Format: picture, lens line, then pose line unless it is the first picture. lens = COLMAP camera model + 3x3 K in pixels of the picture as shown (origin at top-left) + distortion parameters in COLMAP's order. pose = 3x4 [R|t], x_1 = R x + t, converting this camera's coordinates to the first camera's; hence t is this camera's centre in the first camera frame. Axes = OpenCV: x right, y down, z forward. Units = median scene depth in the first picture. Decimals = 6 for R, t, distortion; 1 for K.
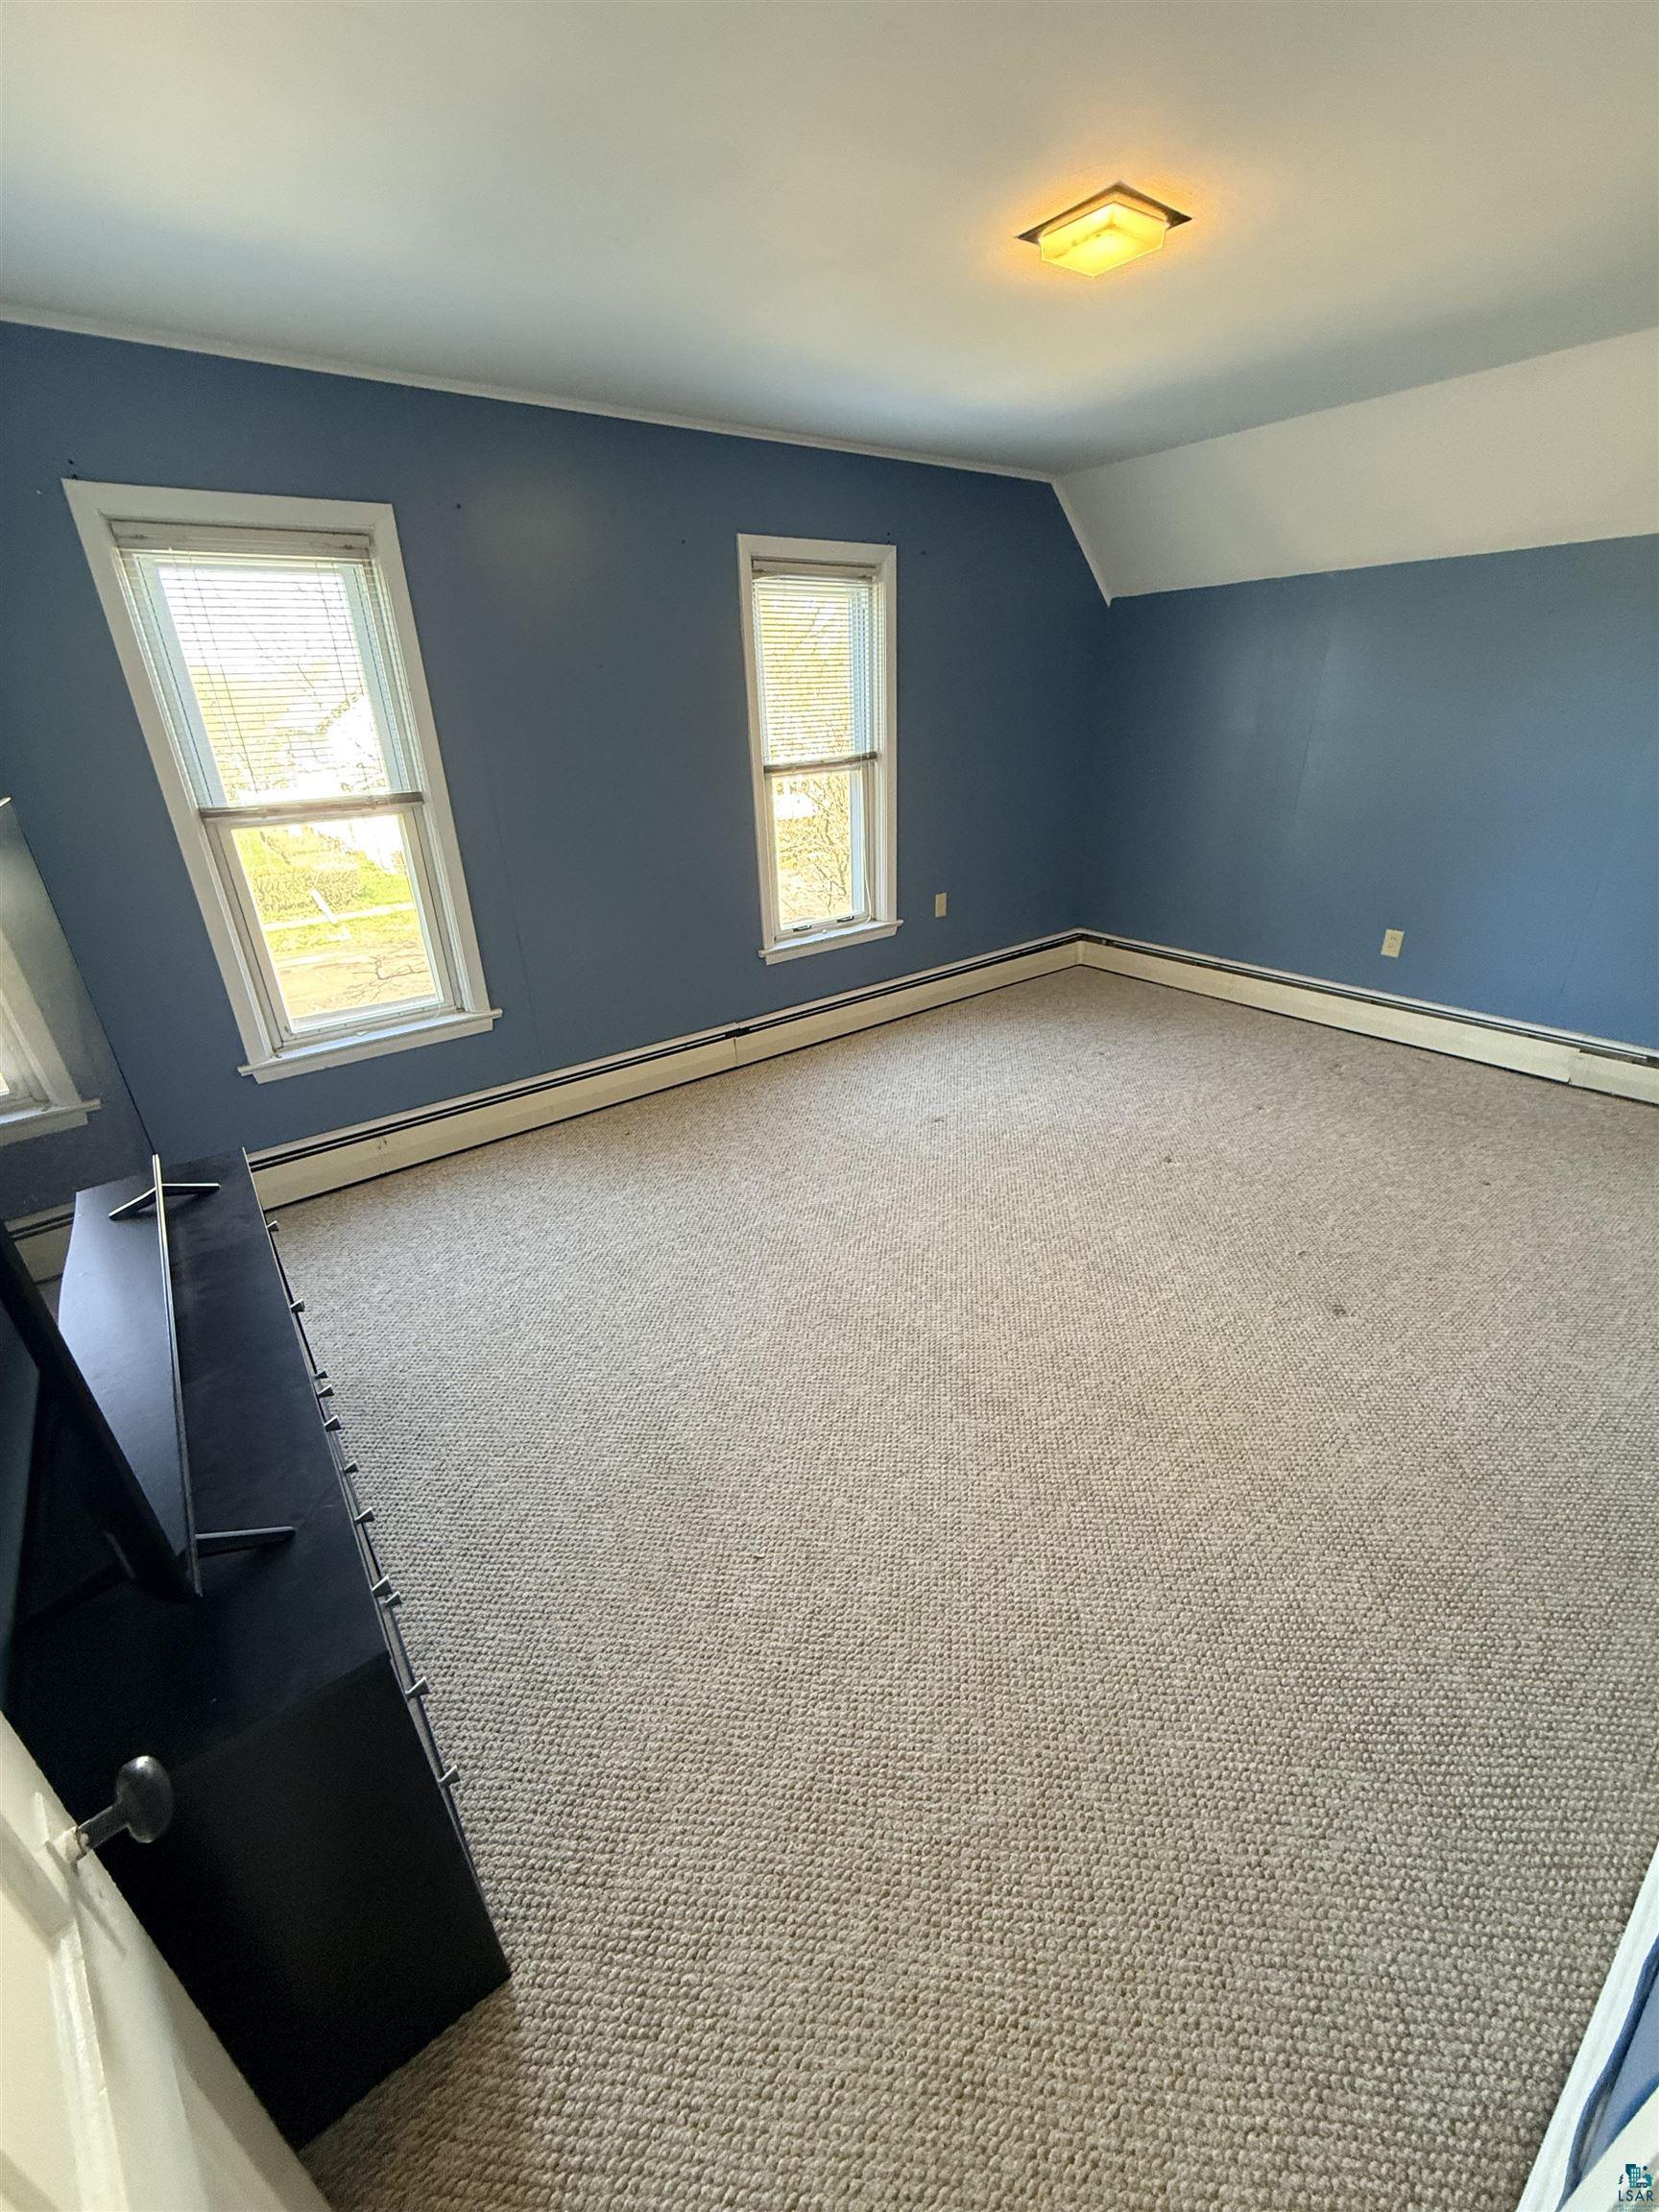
lens RADIAL K [[886.7, 0, 826.3], [0, 886.7, 1098.9], [0, 0, 1]] dist [-0.000099, 0.000443]
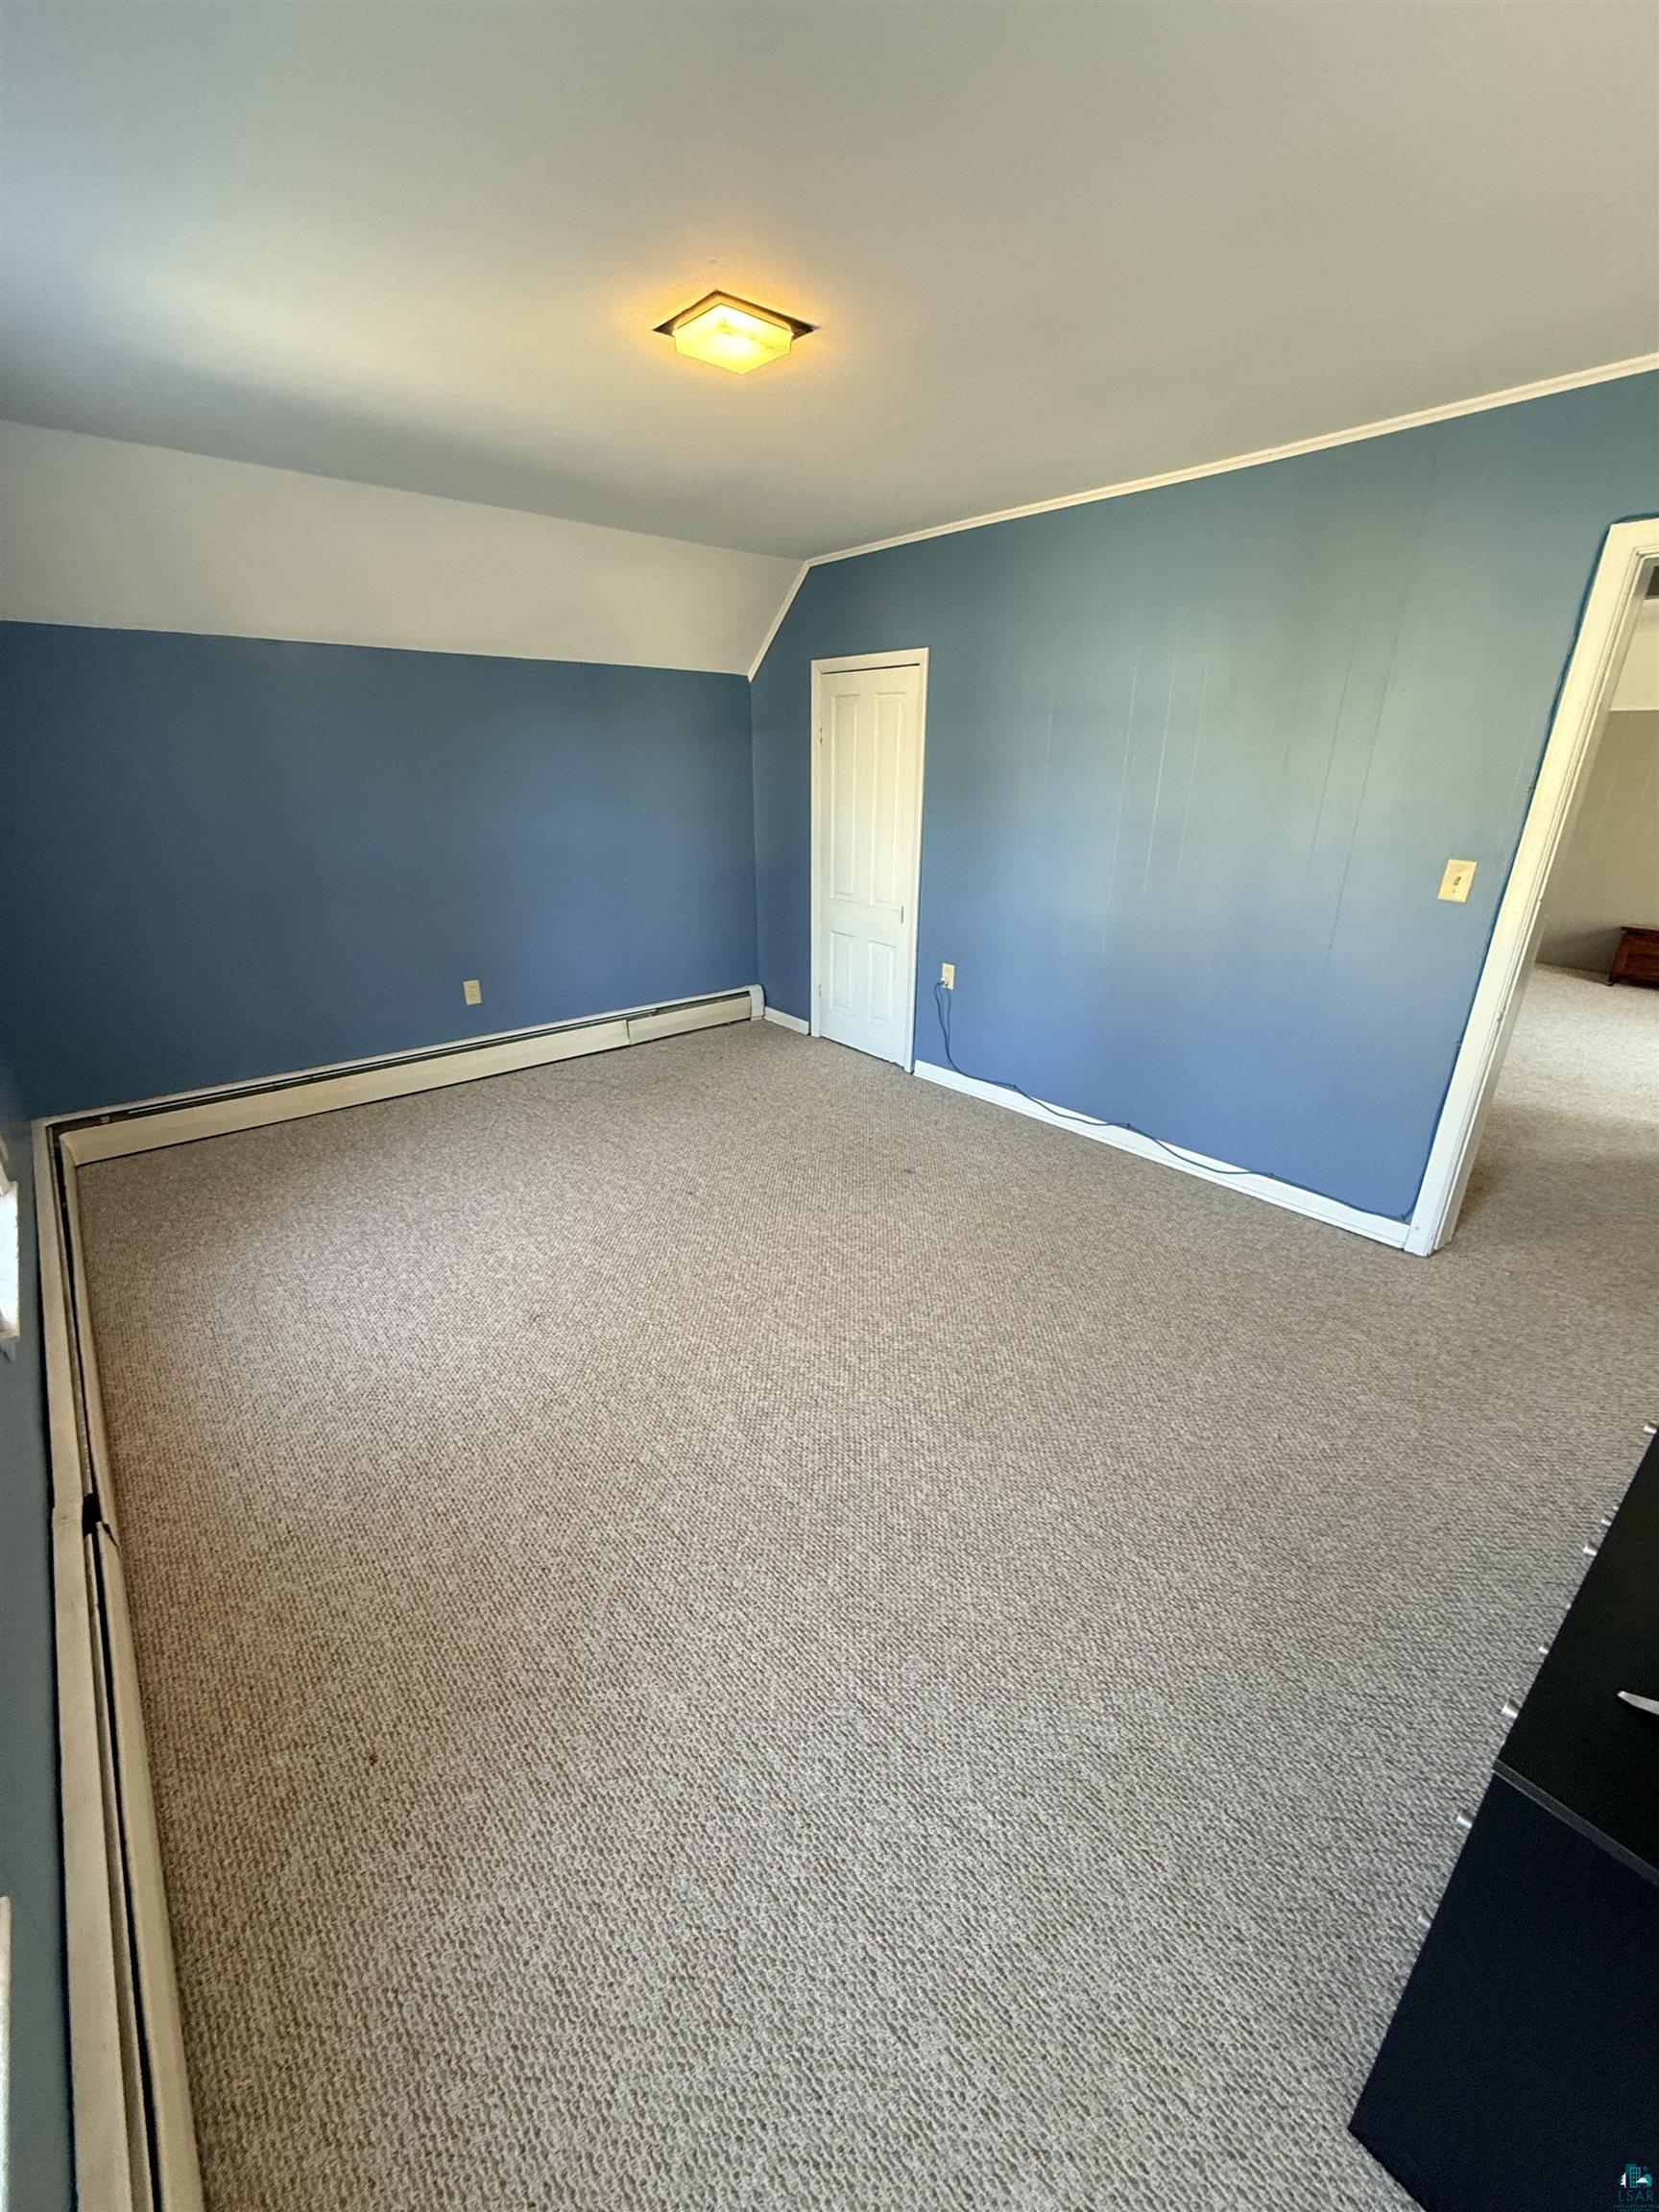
lens RADIAL K [[886.7, 0, 827.7], [0, 886.7, 1103.0], [0, 0, 1]] dist [-0.000099, 0.000443]
pose [[-0.054763, -0.339709, 0.938935, -0.497818], [0.409289, 0.850080, 0.331432, -0.262776], [-0.910760, 0.402446, 0.092486, 0.600127]]
